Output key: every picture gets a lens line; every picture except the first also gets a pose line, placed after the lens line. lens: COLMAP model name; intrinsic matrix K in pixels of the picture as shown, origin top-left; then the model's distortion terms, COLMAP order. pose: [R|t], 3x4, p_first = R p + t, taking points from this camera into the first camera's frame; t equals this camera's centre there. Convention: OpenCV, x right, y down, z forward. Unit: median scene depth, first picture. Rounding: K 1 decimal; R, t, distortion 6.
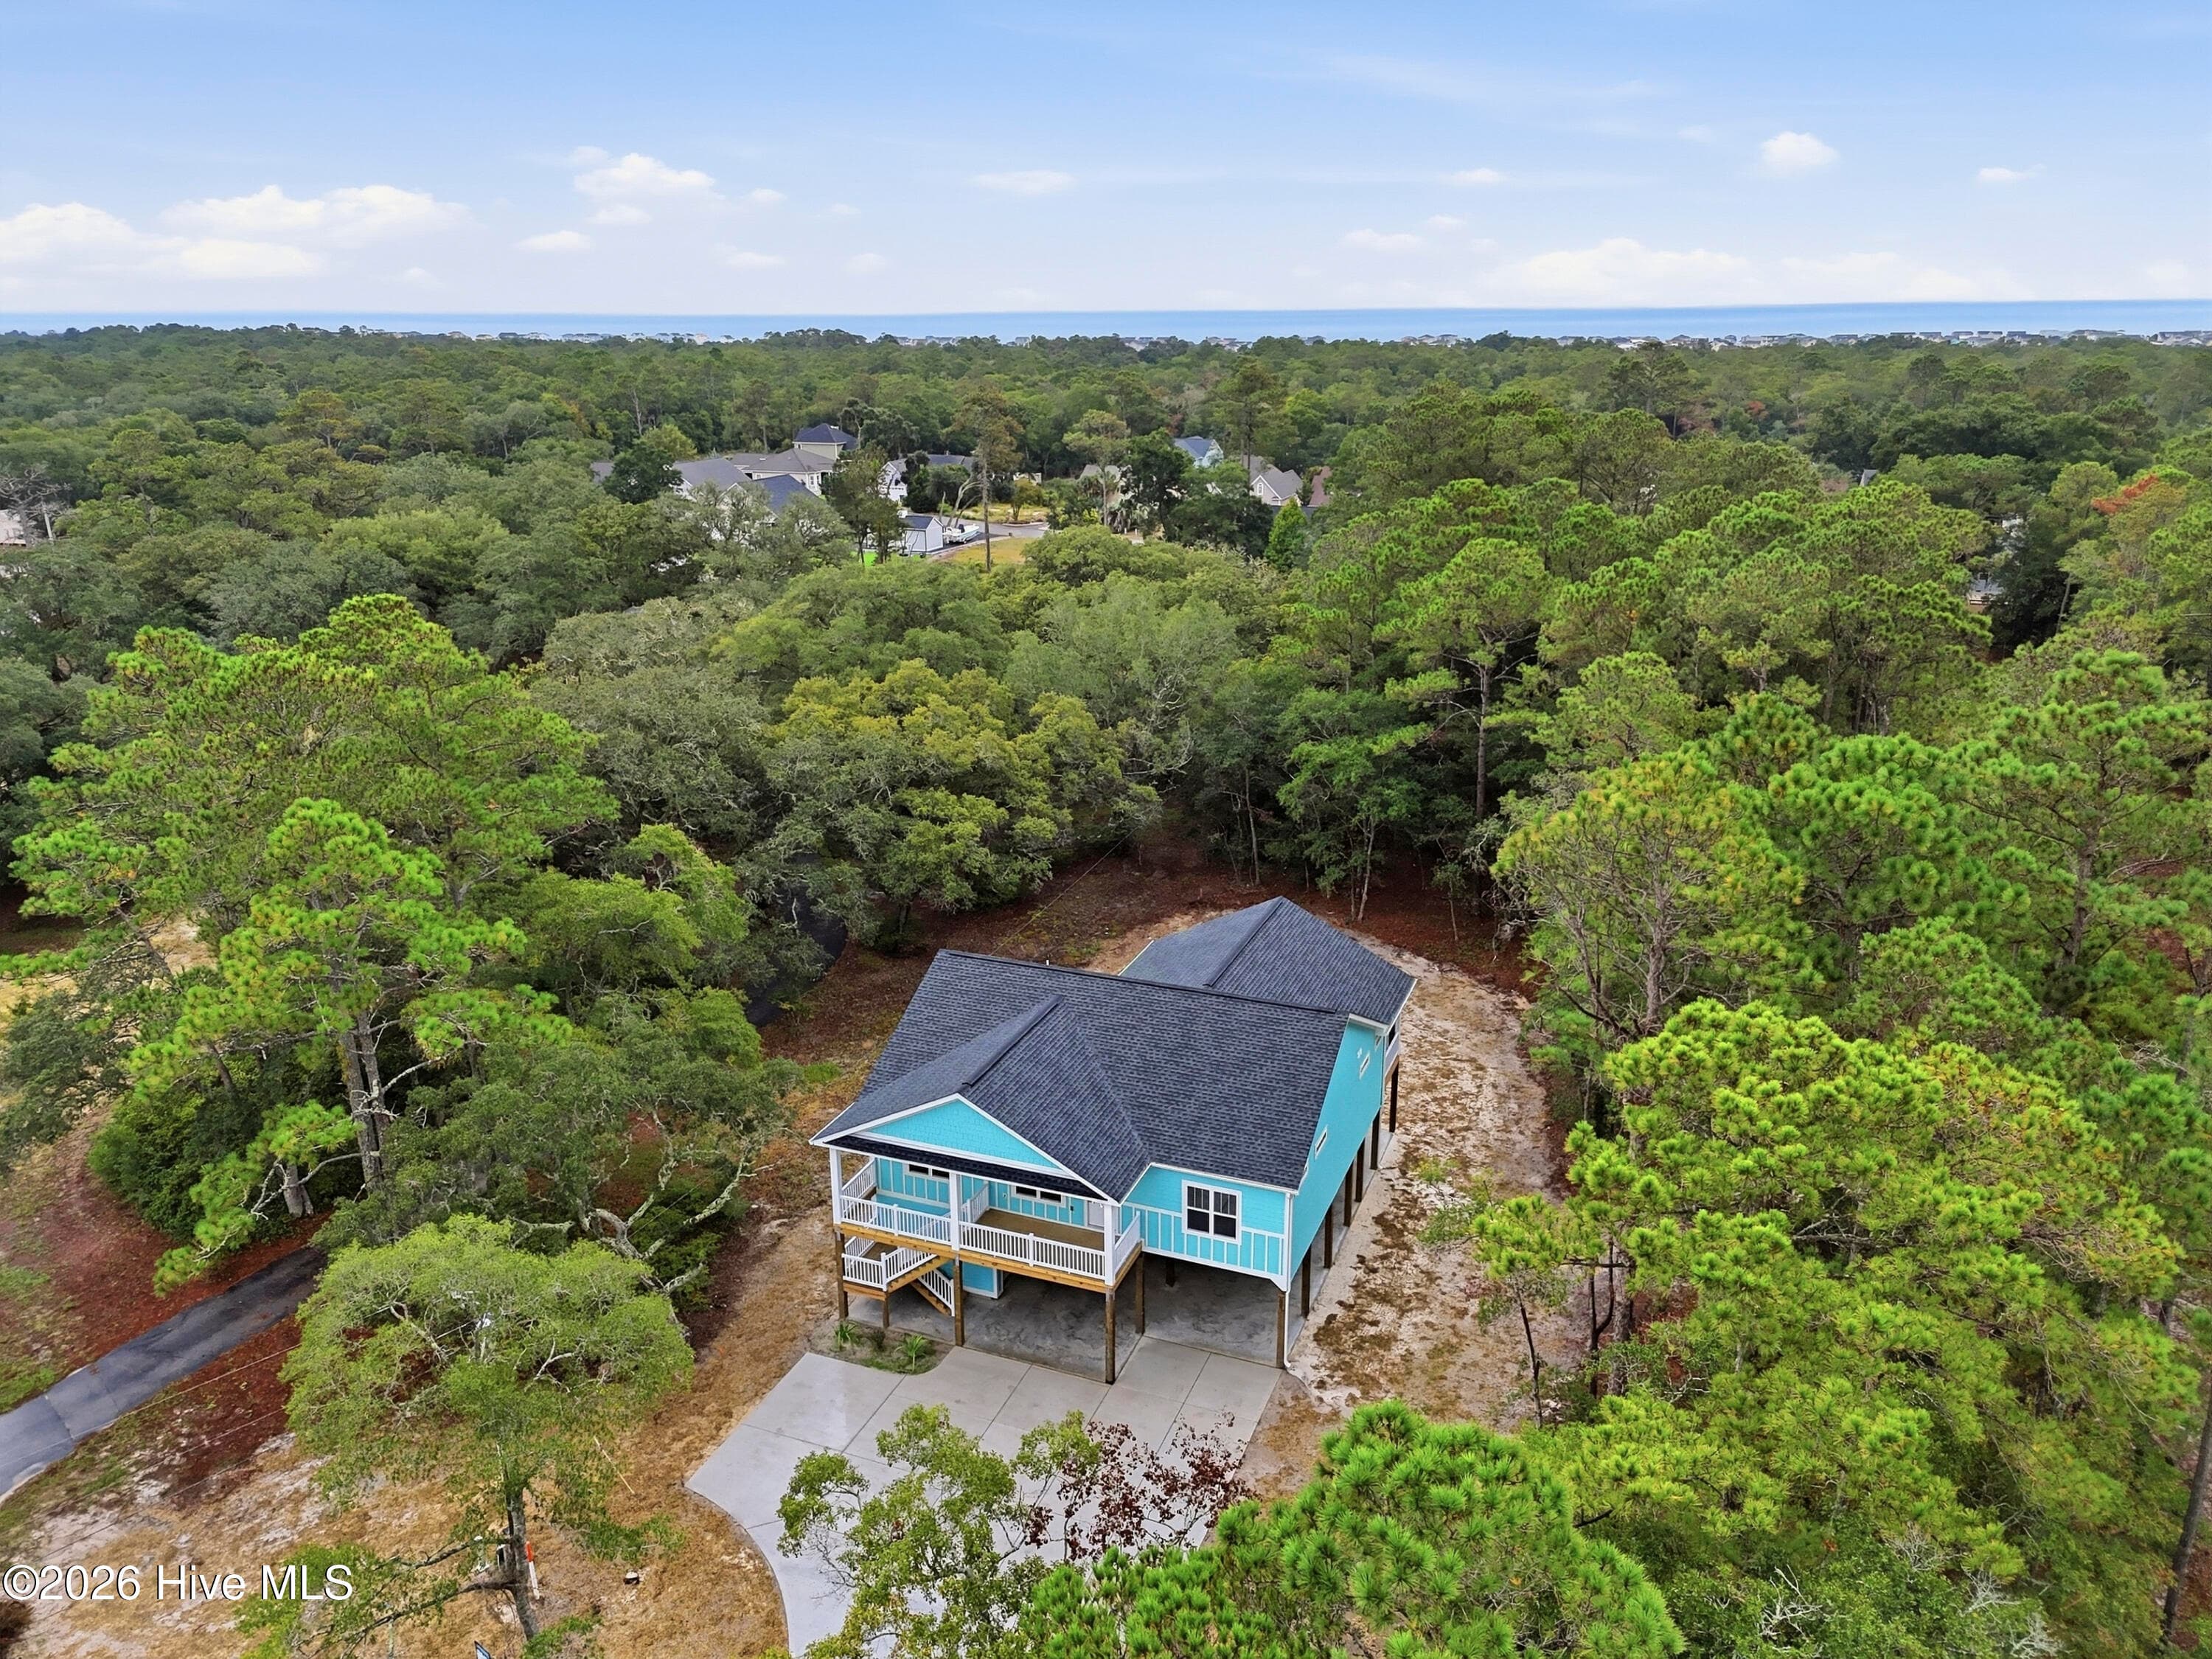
lens RADIAL K [[1626.3, 0, 1111.4], [0, 1626.3, 826.8], [0, 0, 1]] dist [0.087981, -0.091282]
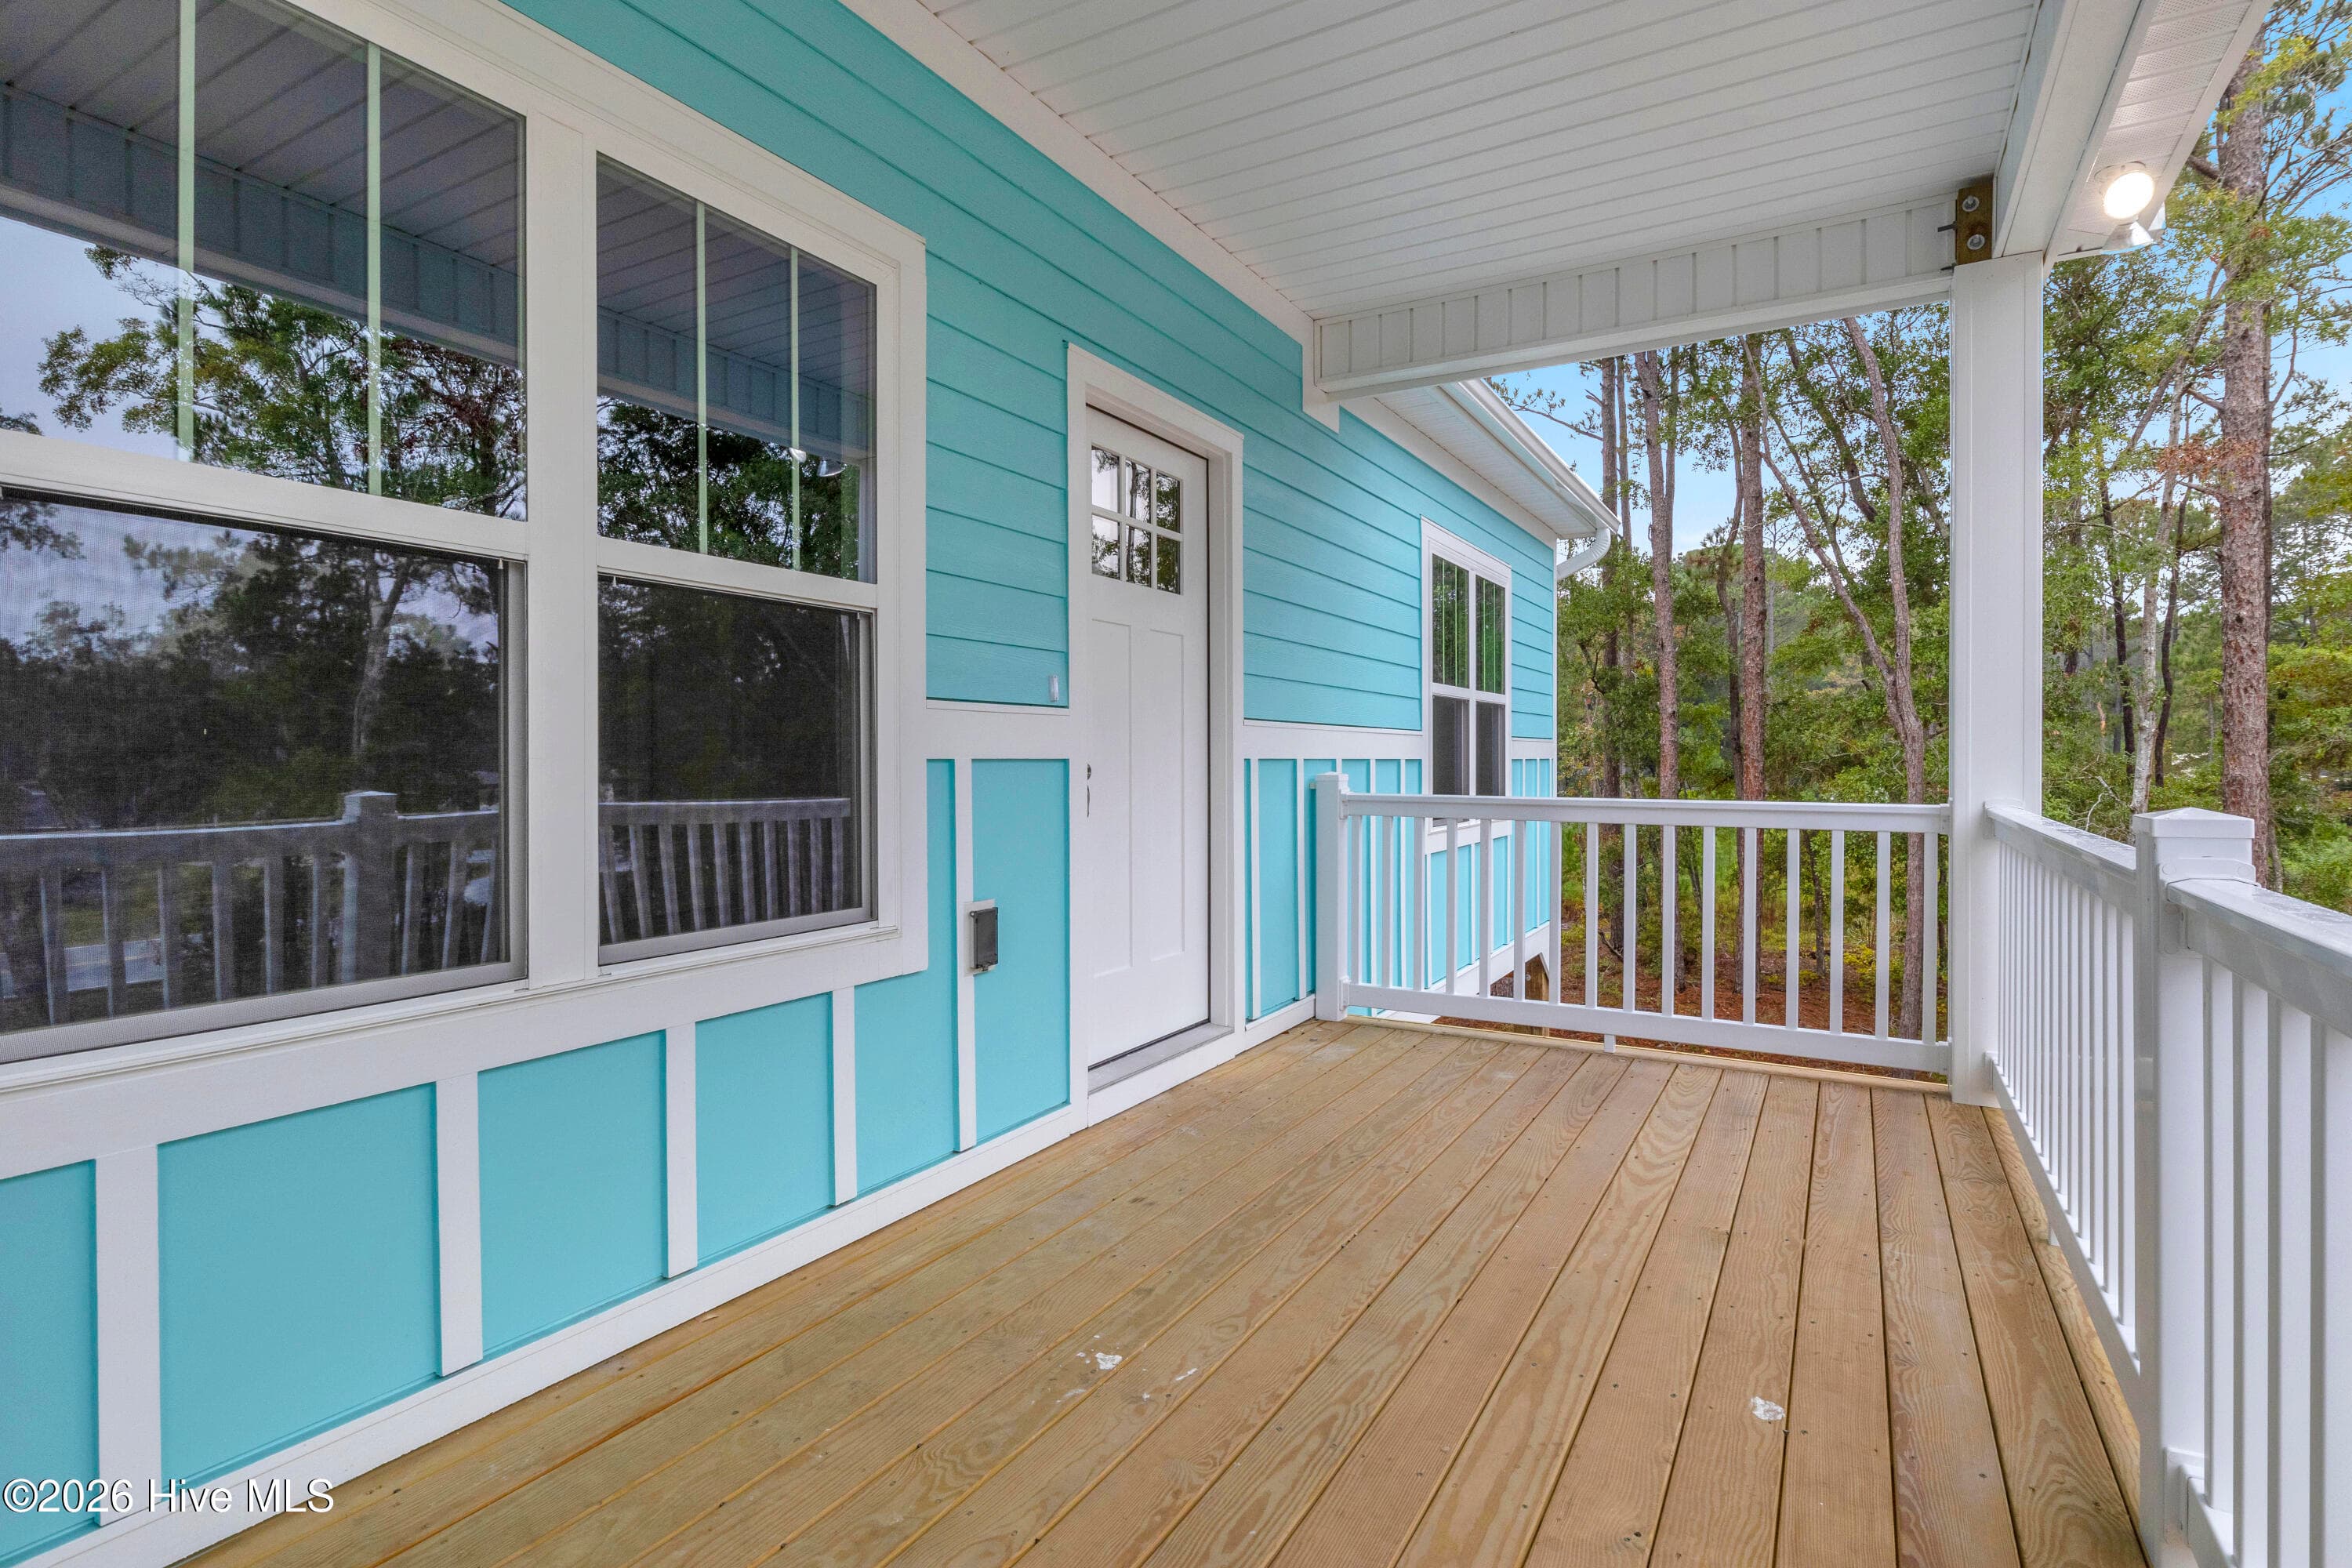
lens RADIAL K [[1174.3, 0, 1179.3], [0, 1174.3, 770.3], [0, 0, 1]] dist [-0.008124, 0.001122]
pose [[0.138216, -0.001680, 0.990401, 0.021737], [0.302924, 0.952147, -0.040660, 0.238510], [-0.942939, 0.305635, 0.132111, 0.924040]]
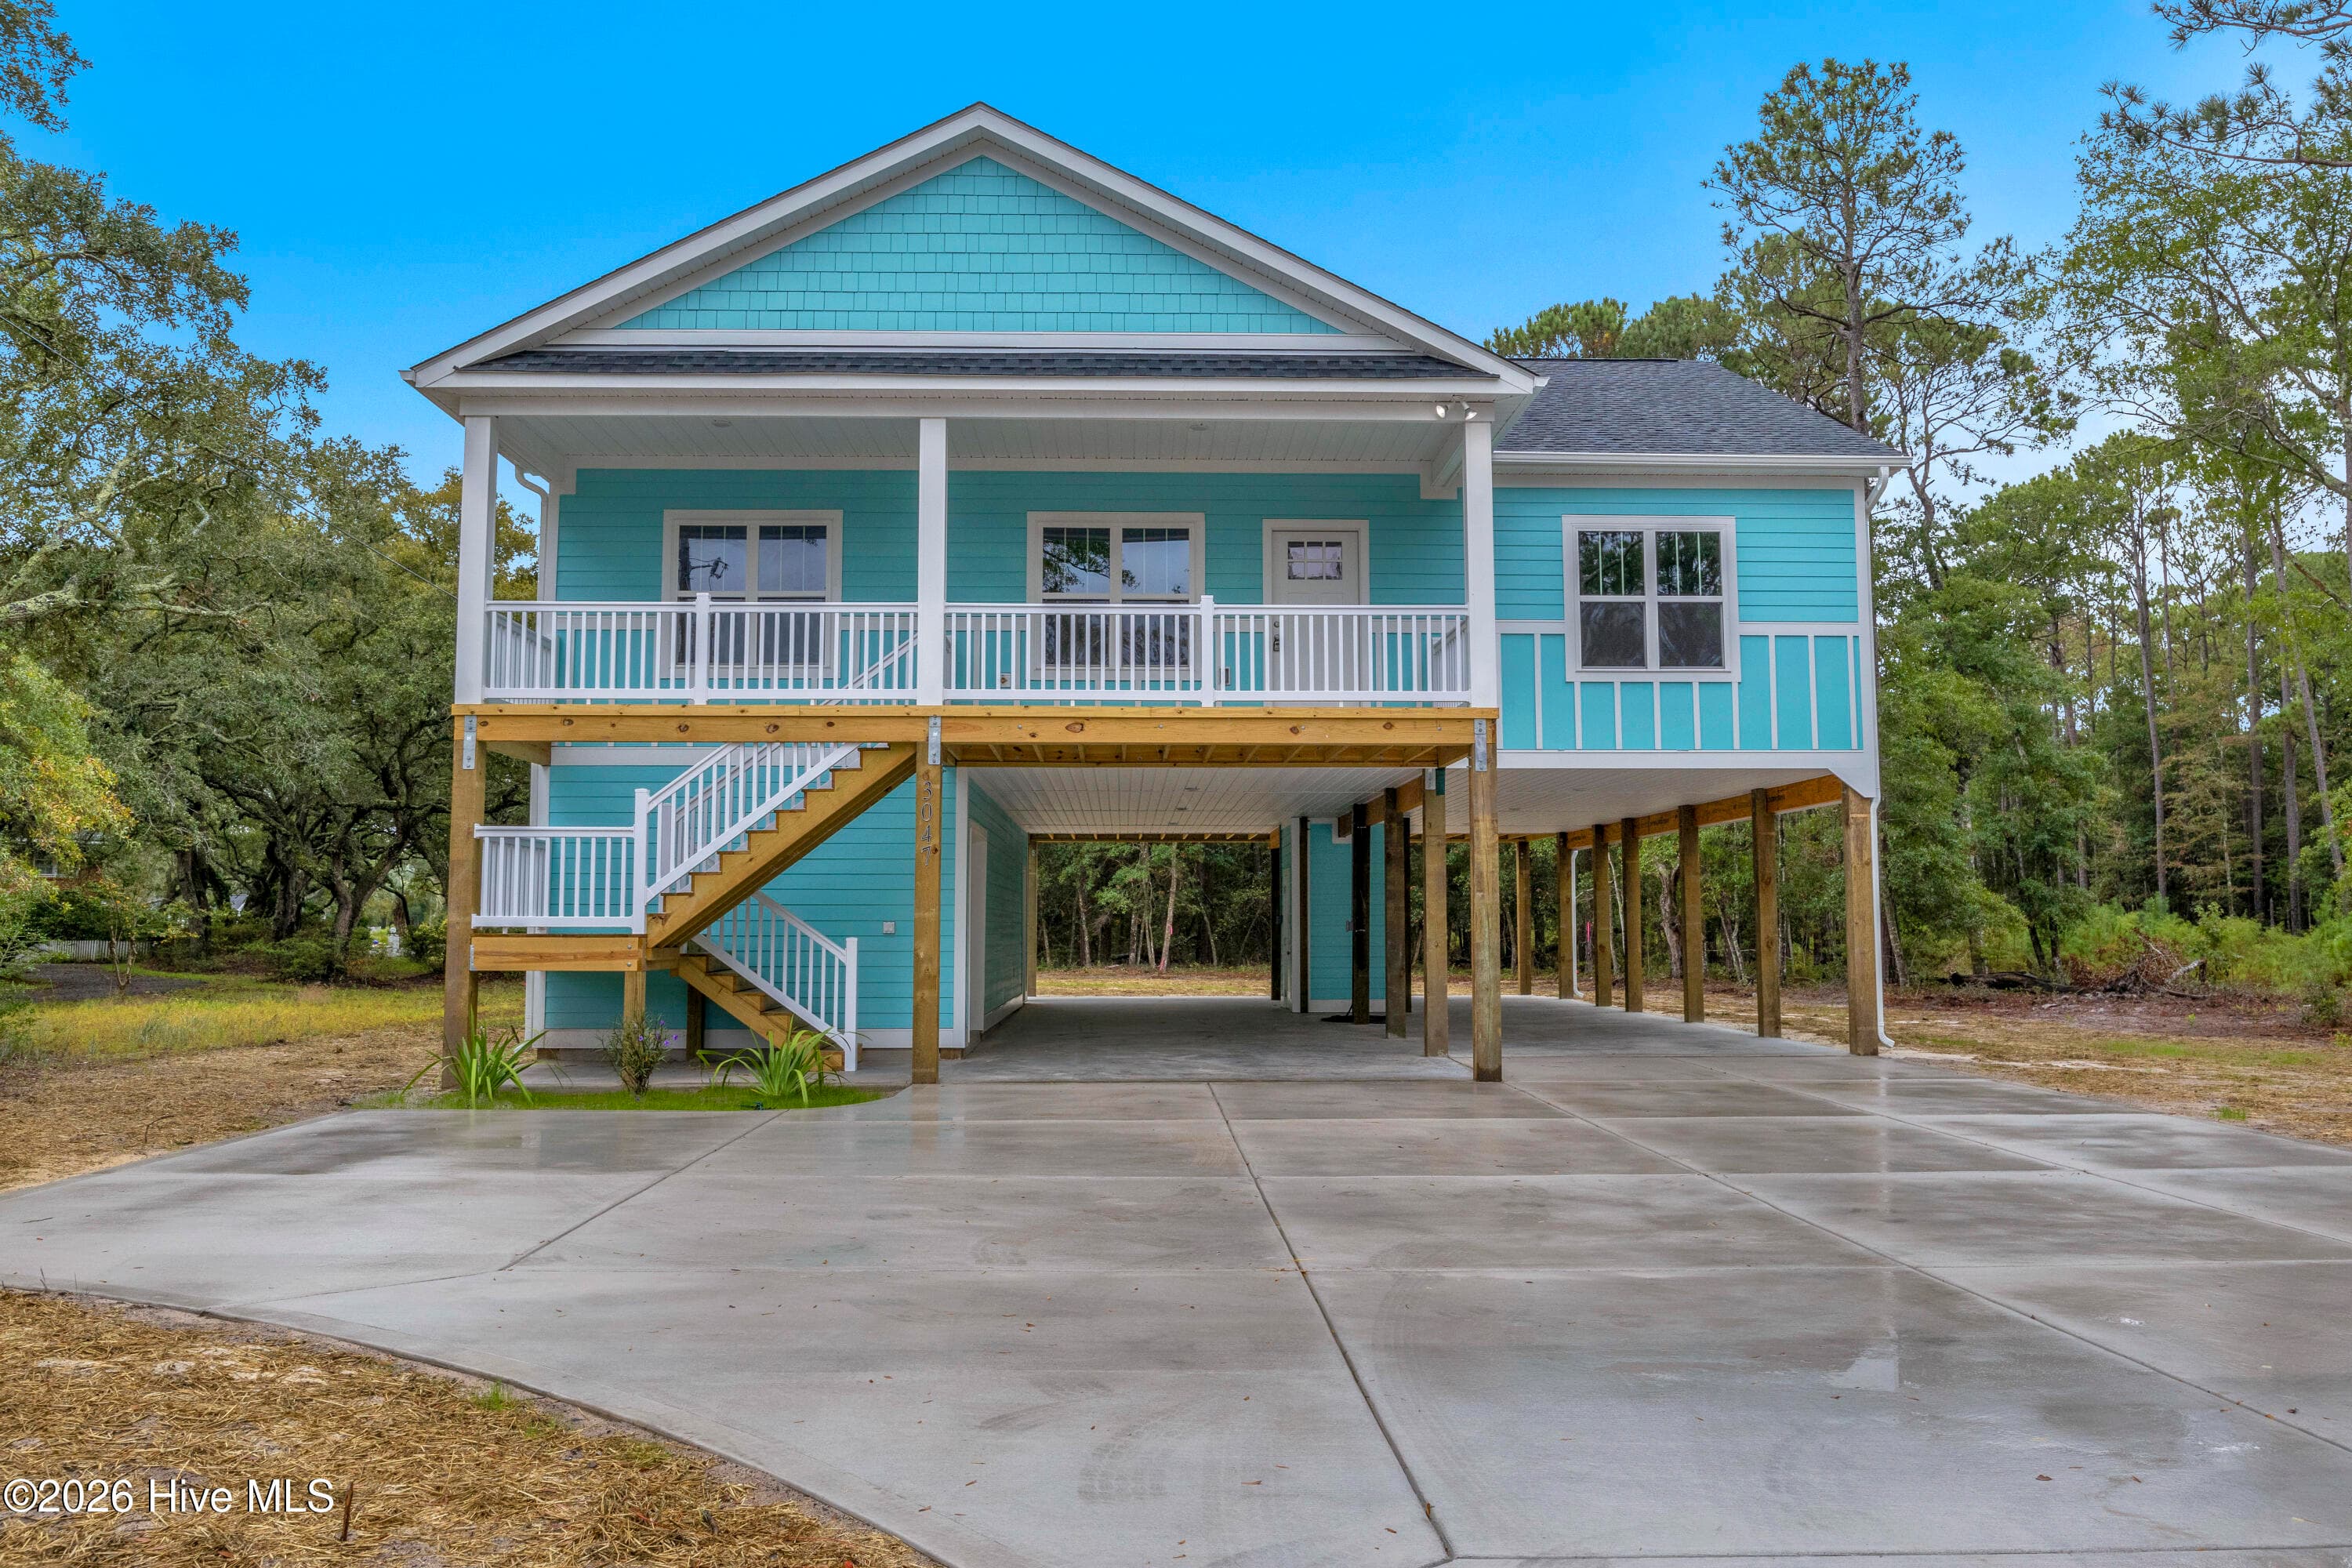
lens RADIAL K [[1761.2, 0, 1186.1], [0, 1761.2, 776.3], [0, 0, 1]] dist [-0.018814, -0.027378]
pose [[0.914296, 0.041130, 0.402954, -0.174359], [0.120171, 0.922495, -0.366826, 0.378533], [-0.386810, 0.383811, 0.838491, 0.693639]]
